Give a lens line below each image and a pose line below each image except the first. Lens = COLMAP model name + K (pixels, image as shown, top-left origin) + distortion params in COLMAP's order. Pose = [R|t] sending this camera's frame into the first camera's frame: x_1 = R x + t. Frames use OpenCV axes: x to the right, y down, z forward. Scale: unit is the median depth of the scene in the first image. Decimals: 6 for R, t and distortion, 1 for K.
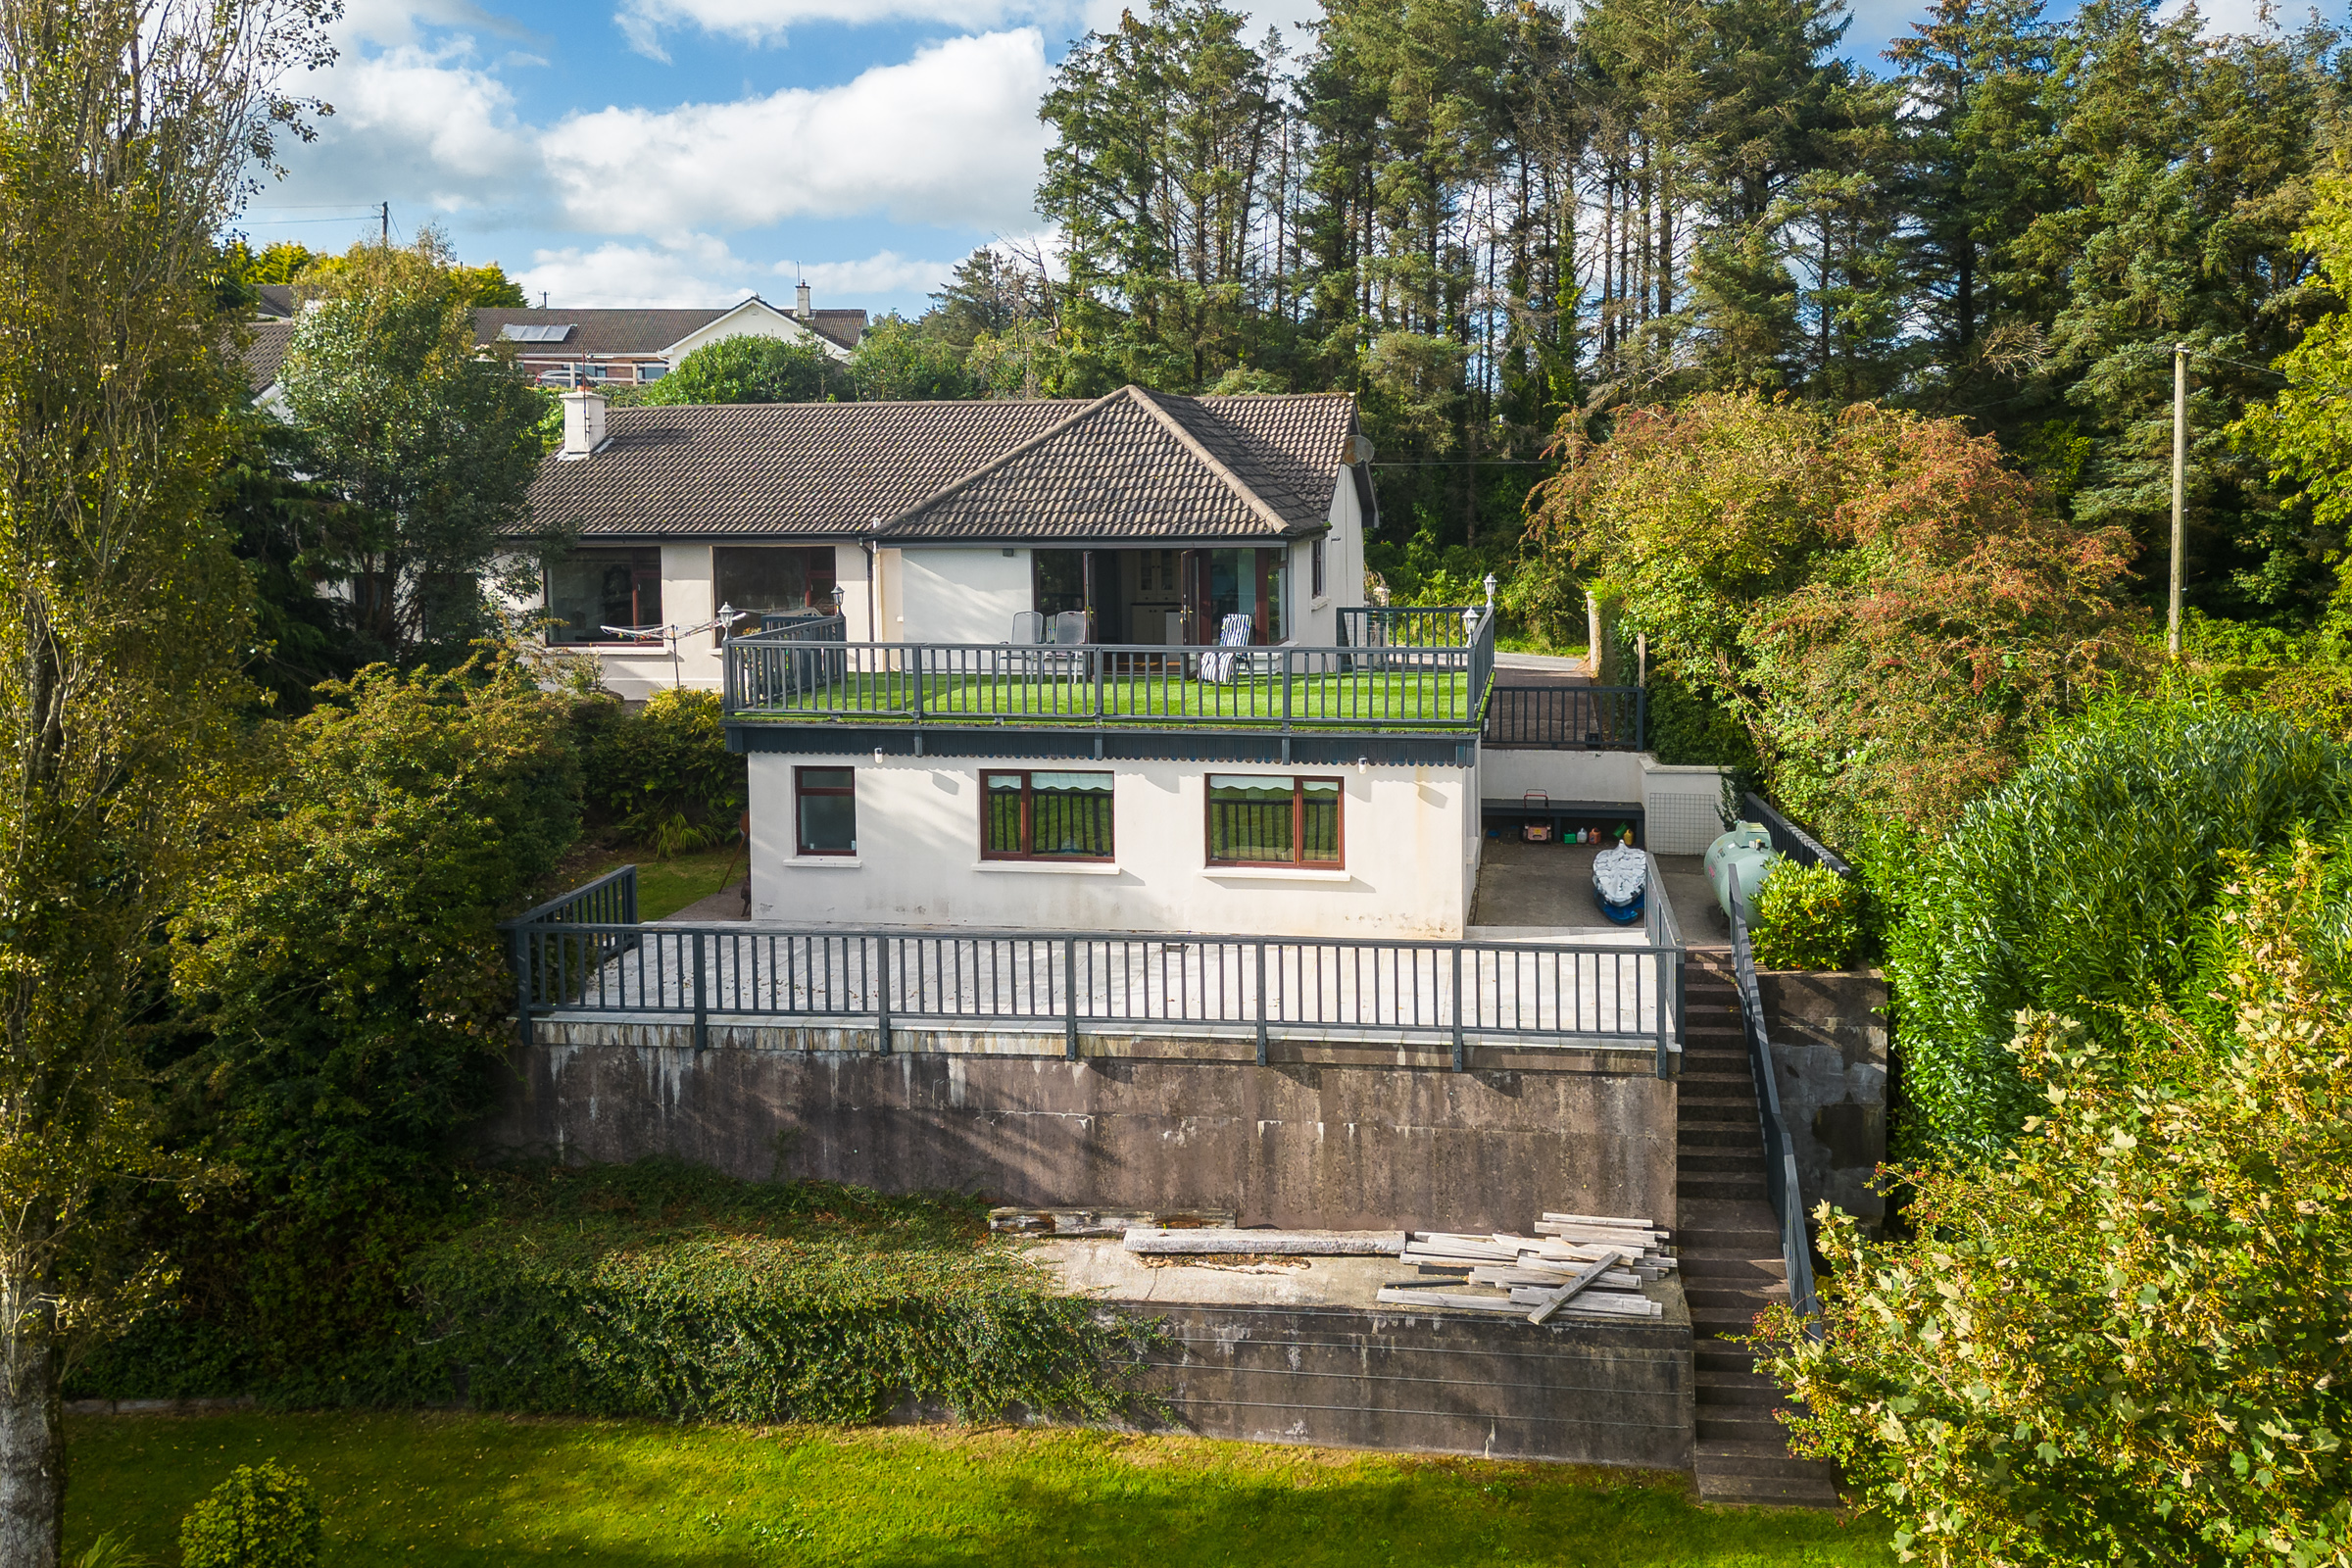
lens RADIAL K [[1721.2, 0, 1176.6], [0, 1721.2, 560.8], [0, 0, 1]] dist [-0.009633, -0.002910]
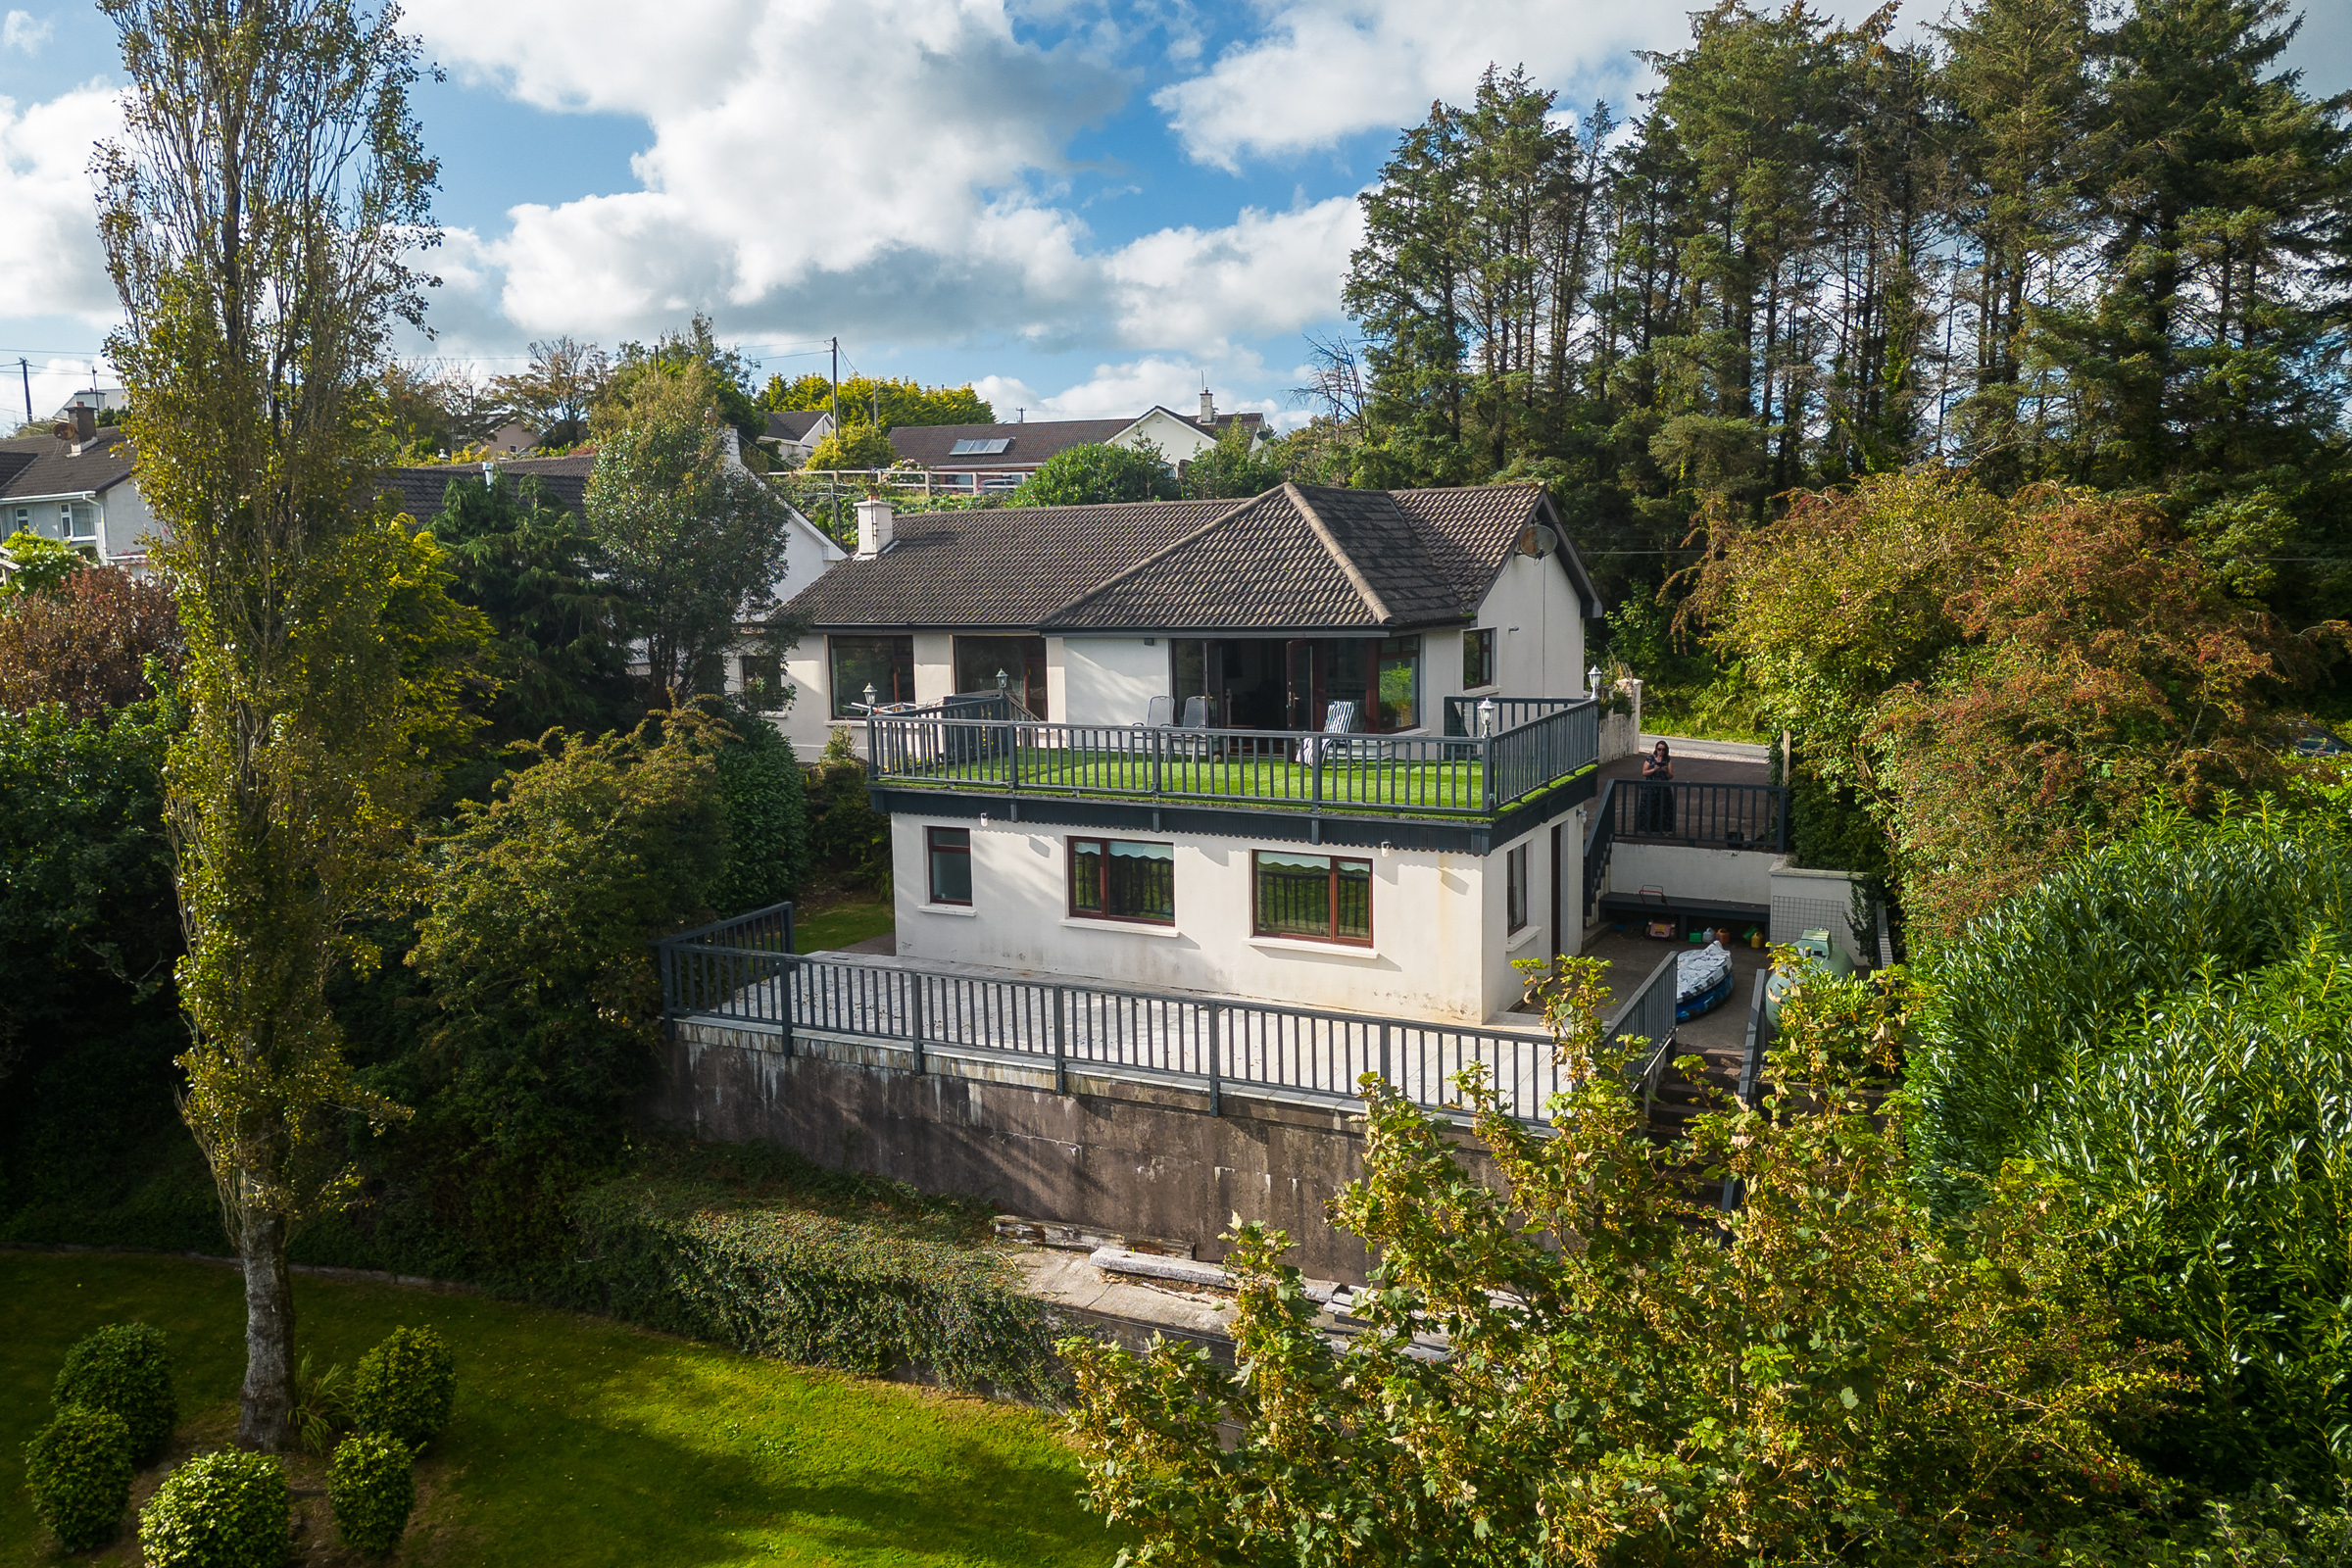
lens RADIAL K [[1640.3, 0, 1176.0], [0, 1640.3, 784.0], [0, 0, 1]] dist [0.001282, -0.007625]
pose [[0.938807, 0.035452, -0.342614, 0.348118], [-0.007587, 0.996576, 0.082333, -0.000586], [0.344359, -0.074696, 0.935862, 0.035859]]
